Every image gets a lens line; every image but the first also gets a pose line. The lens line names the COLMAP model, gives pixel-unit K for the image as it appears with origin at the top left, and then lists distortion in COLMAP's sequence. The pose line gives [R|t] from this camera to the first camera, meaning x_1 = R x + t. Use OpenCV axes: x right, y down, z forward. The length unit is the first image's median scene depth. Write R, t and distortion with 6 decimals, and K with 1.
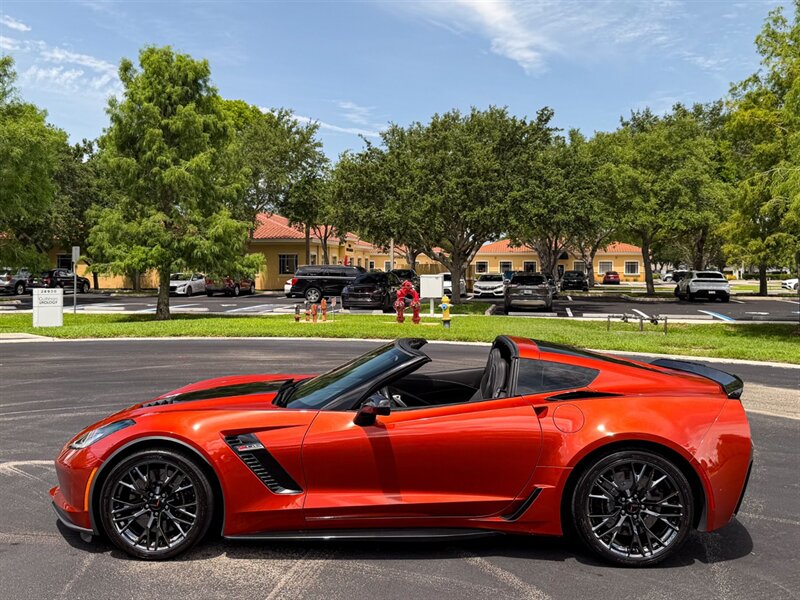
lens RADIAL K [[802.5, 0, 384.8], [0, 802.5, 267.4], [0, 0, 1]] dist [0.200233, -0.430373]
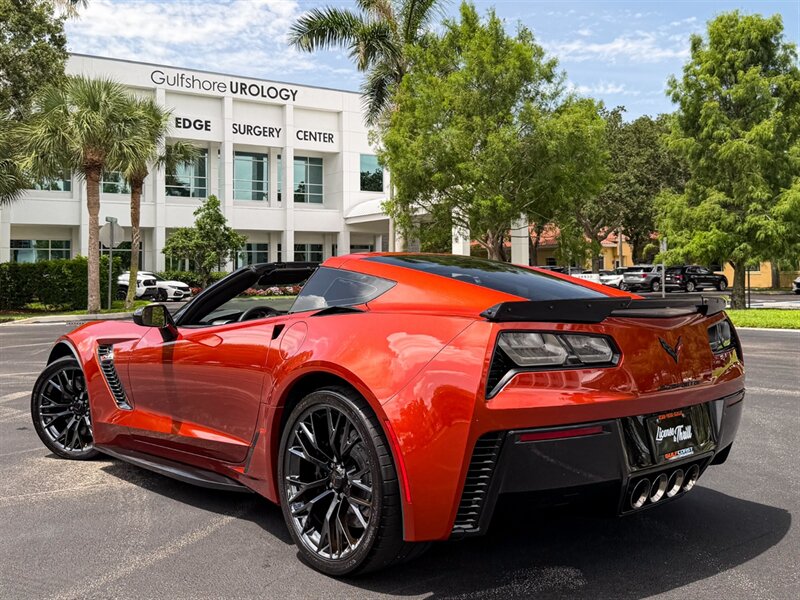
lens RADIAL K [[822.0, 0, 408.6], [0, 822.0, 247.0], [0, 0, 1]] dist [0.182675, -0.400537]
pose [[0.695125, -0.038836, -0.717839, 0.149572], [0.015462, 0.999116, -0.039080, 0.024063], [0.718723, 0.016066, 0.695111, 0.102390]]
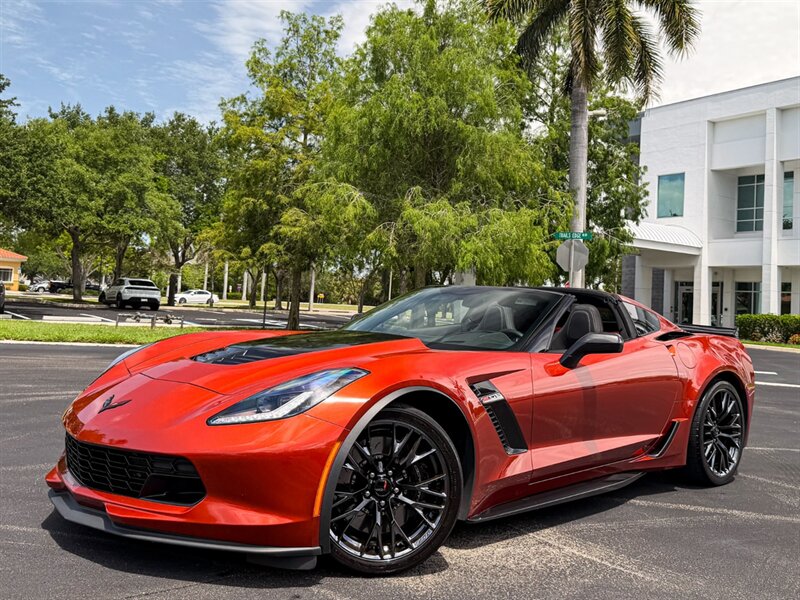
lens RADIAL K [[796.0, 0, 446.1], [0, 796.0, 253.9], [0, 0, 1]] dist [0.186580, -0.369888]
pose [[0.664747, 0.082202, 0.742532, -0.141964], [-0.053531, 0.996614, -0.062407, 0.024254], [-0.745148, 0.001737, 0.666897, 0.093705]]
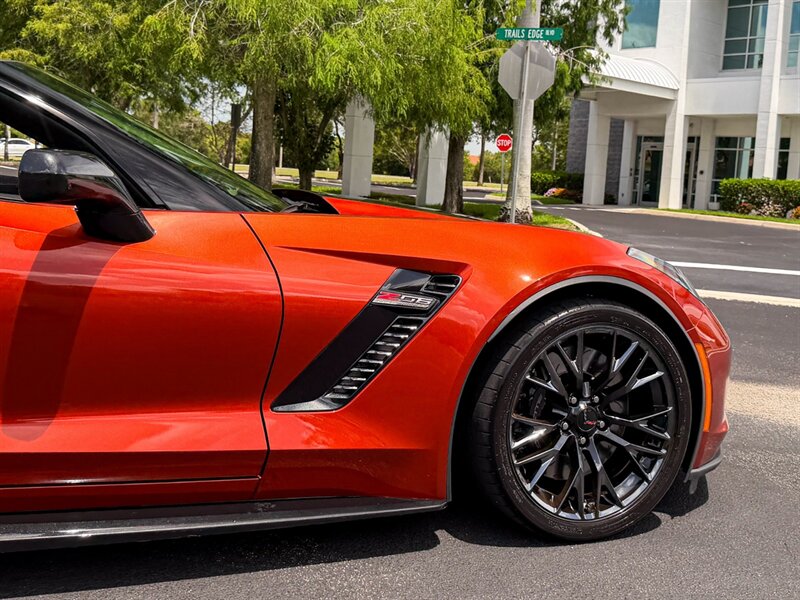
lens RADIAL K [[894.2, 0, 437.7], [0, 894.2, 227.4], [0, 0, 1]] dist [0.133038, -0.026621]
pose [[0.592592, -0.009694, 0.805445, 0.073533], [-0.068276, 0.995725, 0.062217, 0.028654], [-0.802604, -0.091862, 0.589396, 0.248857]]
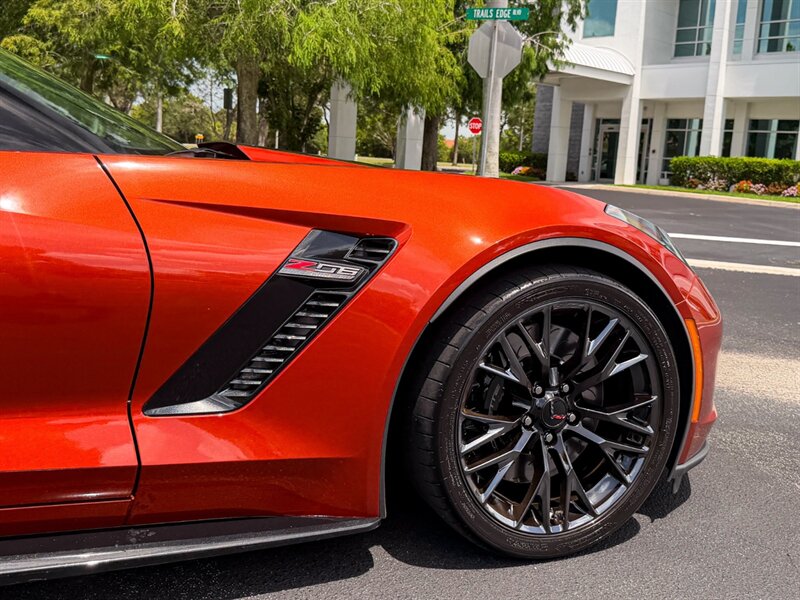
lens RADIAL K [[784.8, 0, 422.4], [0, 784.8, 253.8], [0, 0, 1]] dist [0.186299, -0.348180]
pose [[0.588179, -0.063026, 0.806271, 0.097666], [-0.064525, 0.990123, 0.124469, 0.032142], [-0.806153, -0.125234, 0.578303, 0.261448]]
